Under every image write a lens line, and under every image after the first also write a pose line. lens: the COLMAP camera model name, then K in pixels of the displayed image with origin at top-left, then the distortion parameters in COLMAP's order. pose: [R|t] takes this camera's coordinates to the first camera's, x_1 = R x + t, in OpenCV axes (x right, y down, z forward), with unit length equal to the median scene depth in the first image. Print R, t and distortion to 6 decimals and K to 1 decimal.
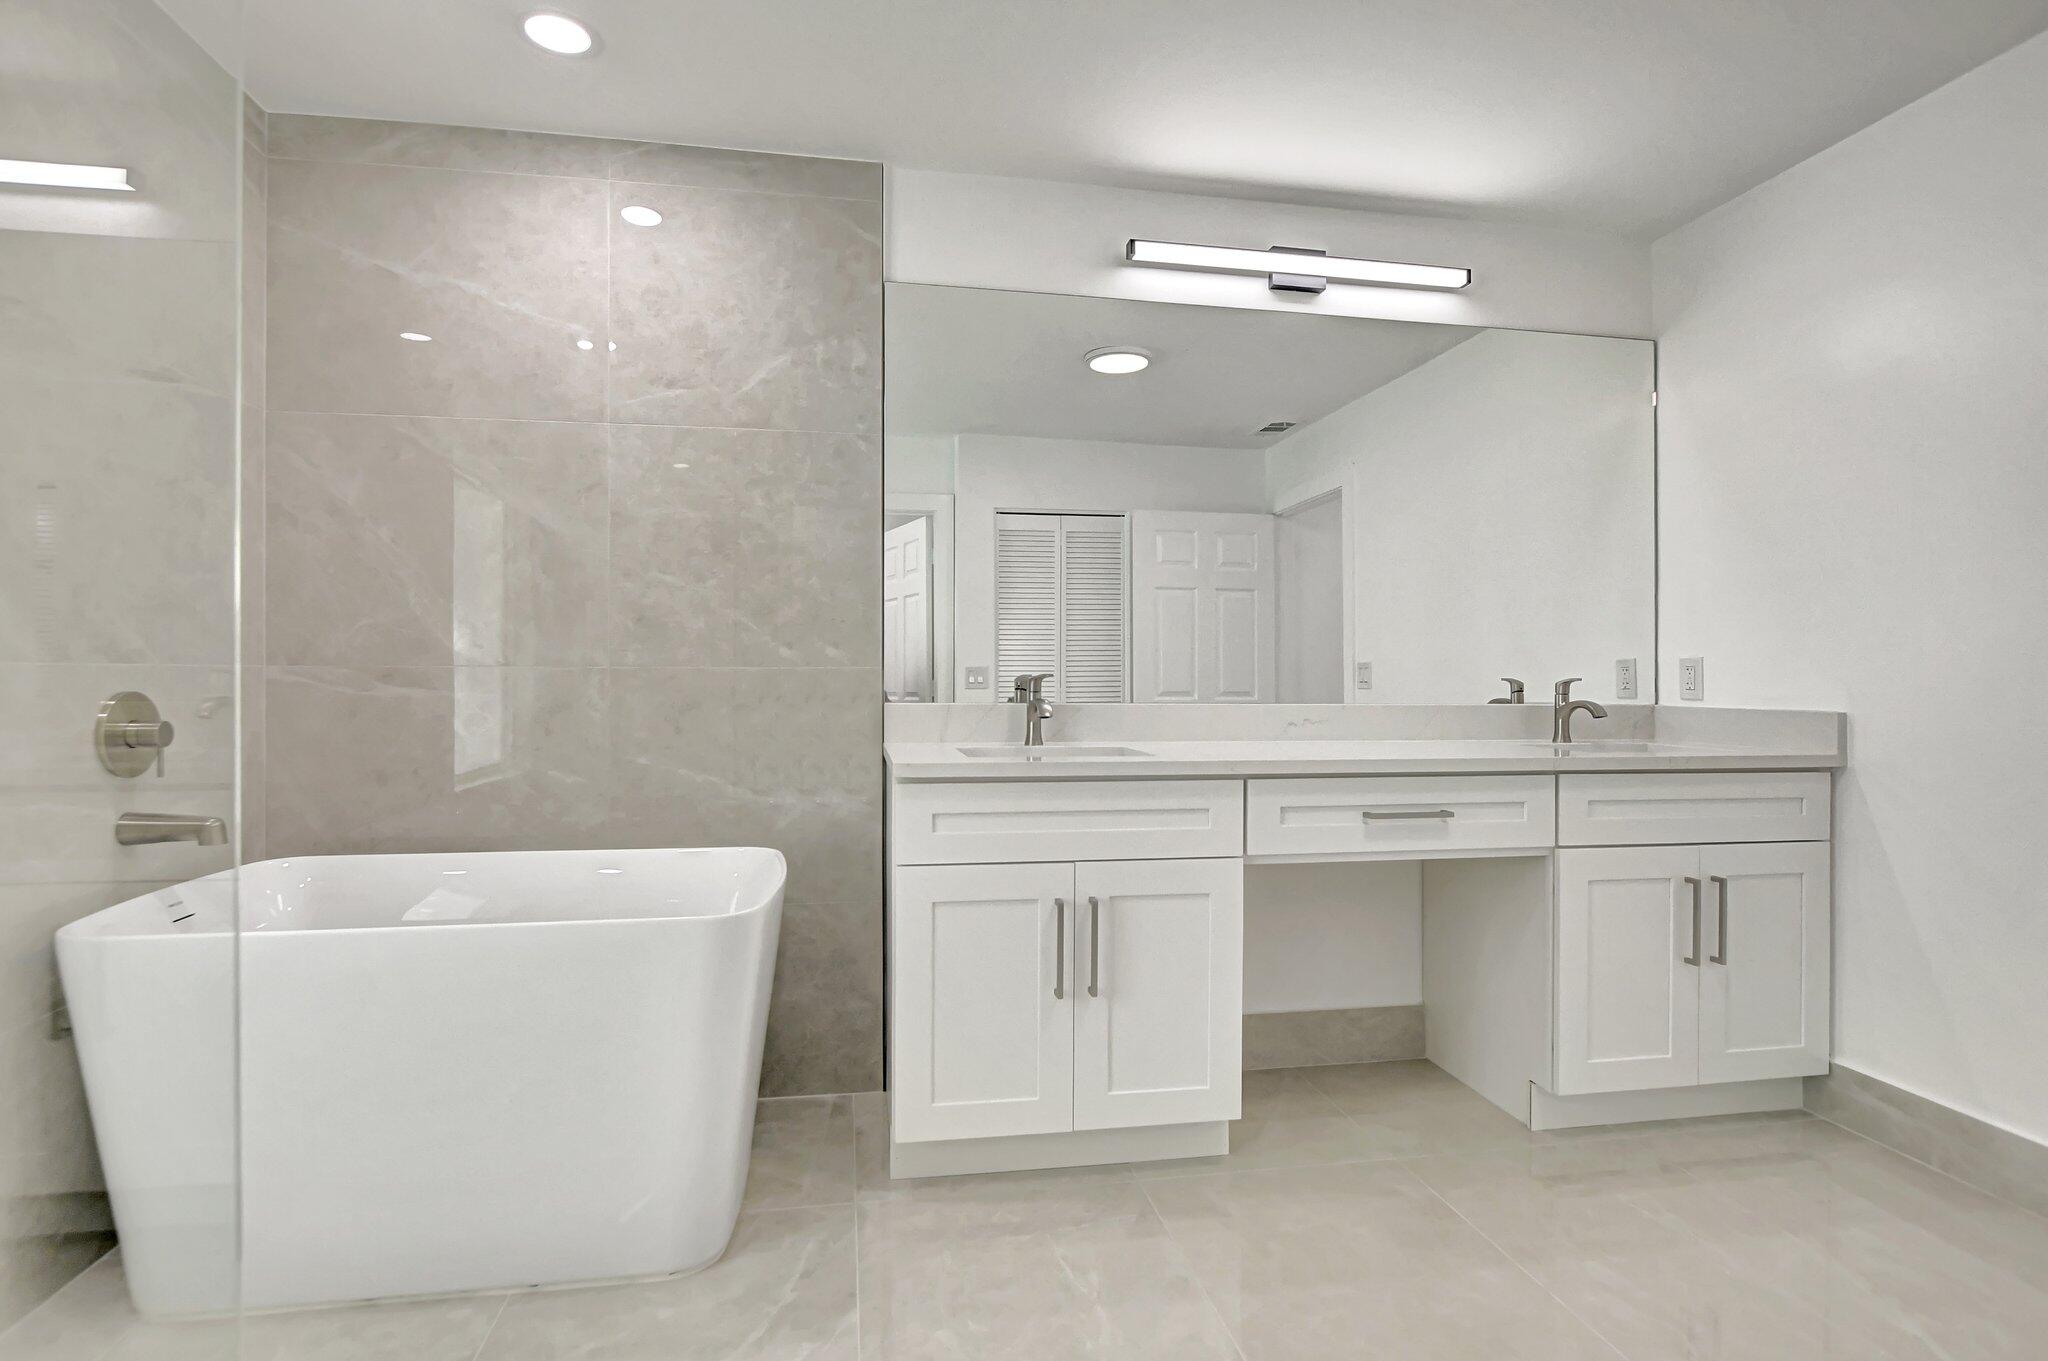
lens RADIAL K [[969.8, 0, 1024.8], [0, 969.8, 678.3], [0, 0, 1]] dist [-0.008019, -0.000457]
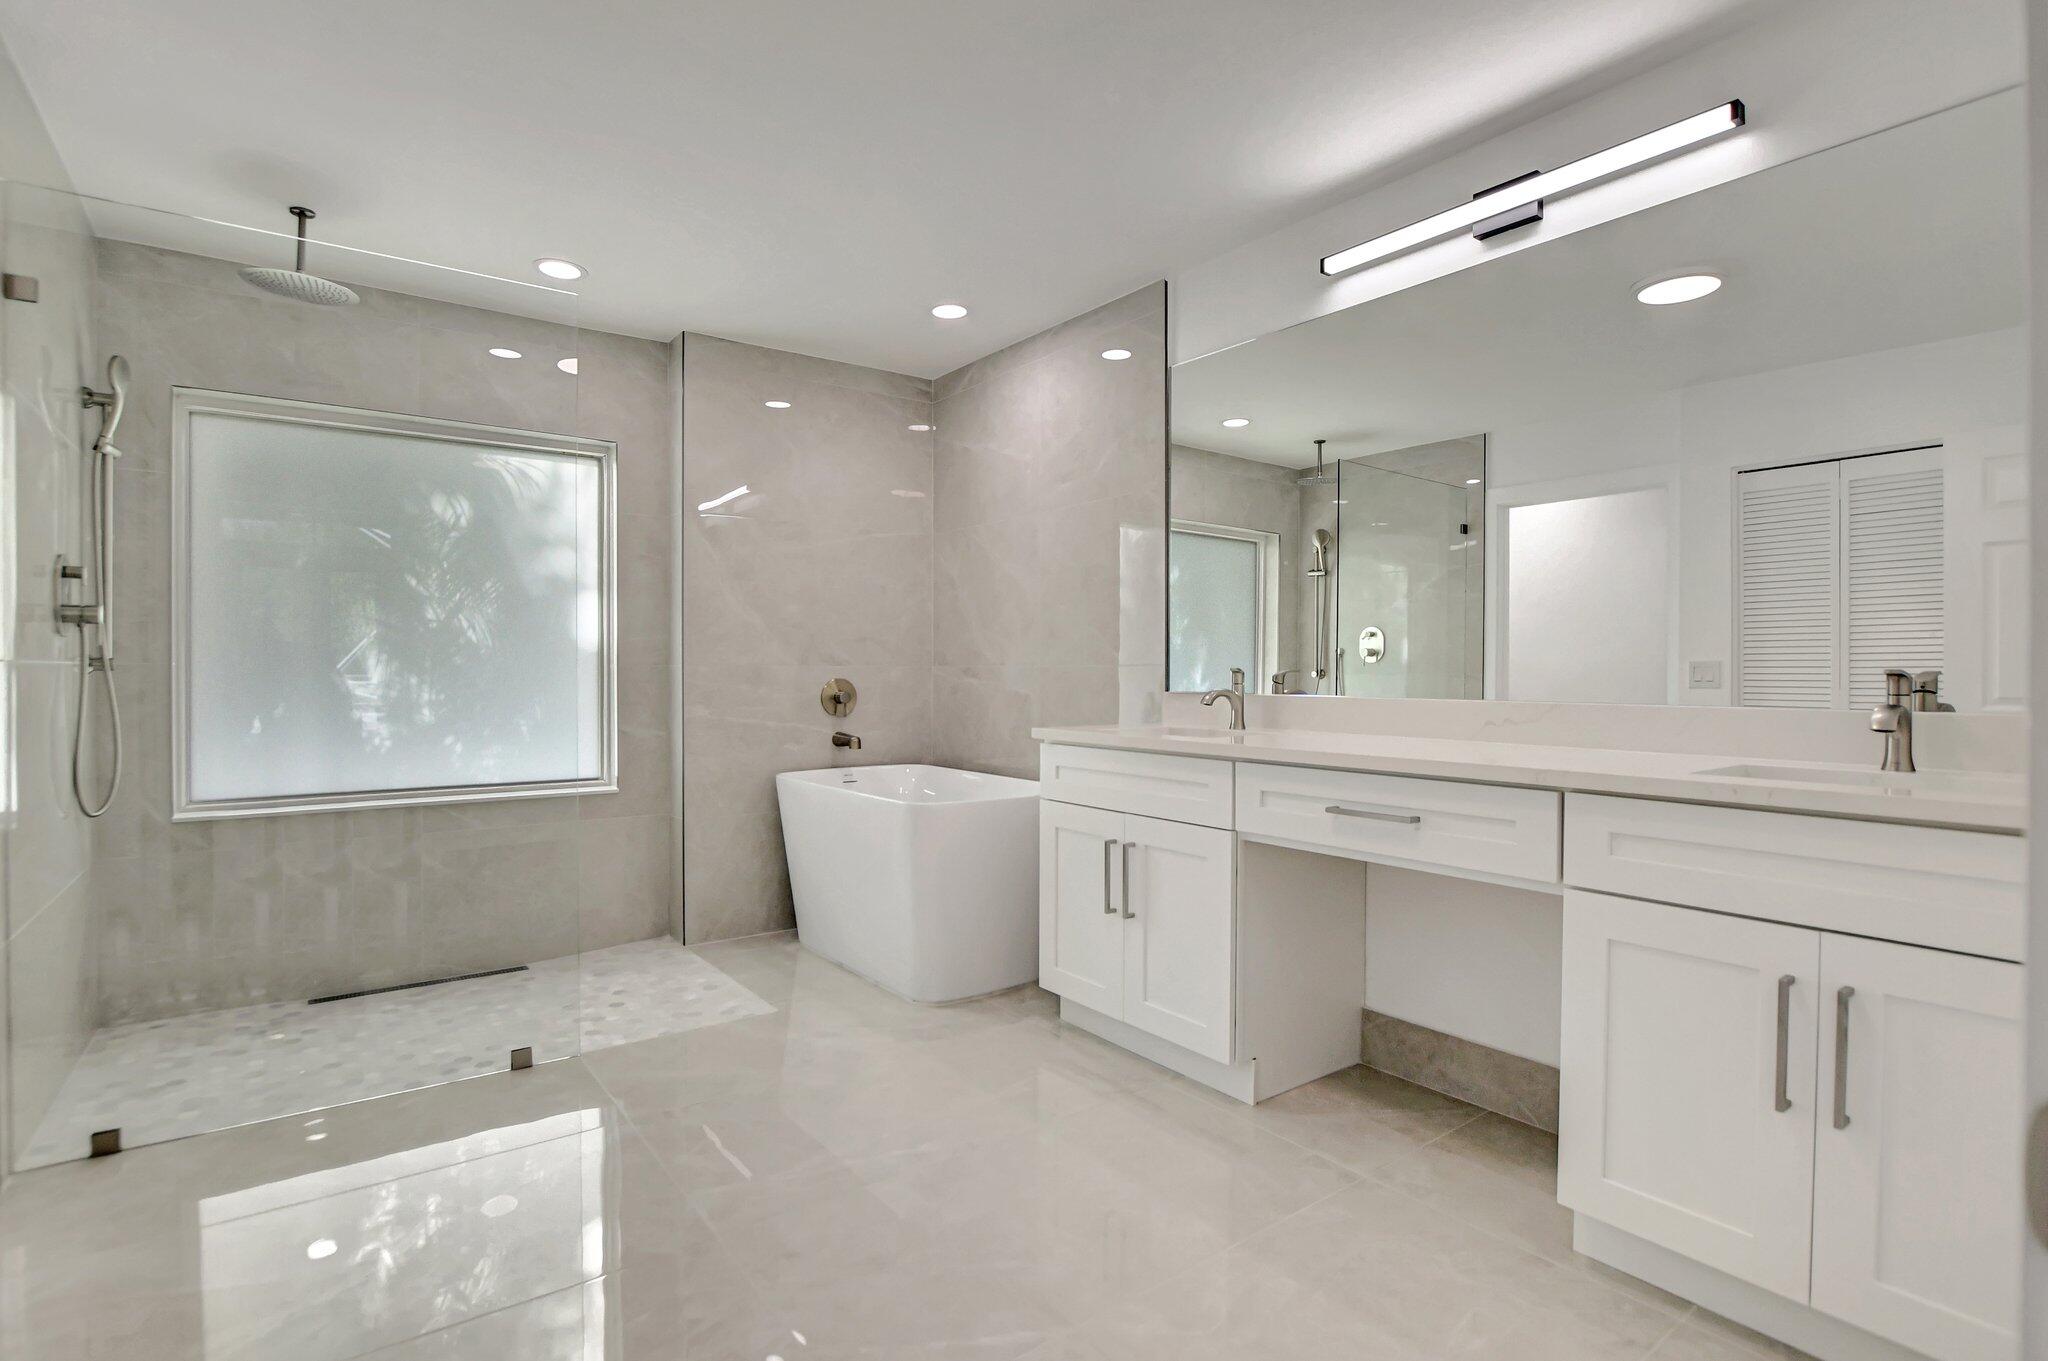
lens RADIAL K [[1062.0, 0, 1024.5], [0, 1062.0, 668.5], [0, 0, 1]] dist [-0.003799, 0.000593]
pose [[0.433933, -0.006694, -0.900920, 1.154929], [-0.004342, 0.999945, -0.009521, 0.008806], [0.900935, 0.008044, 0.433880, 0.234529]]
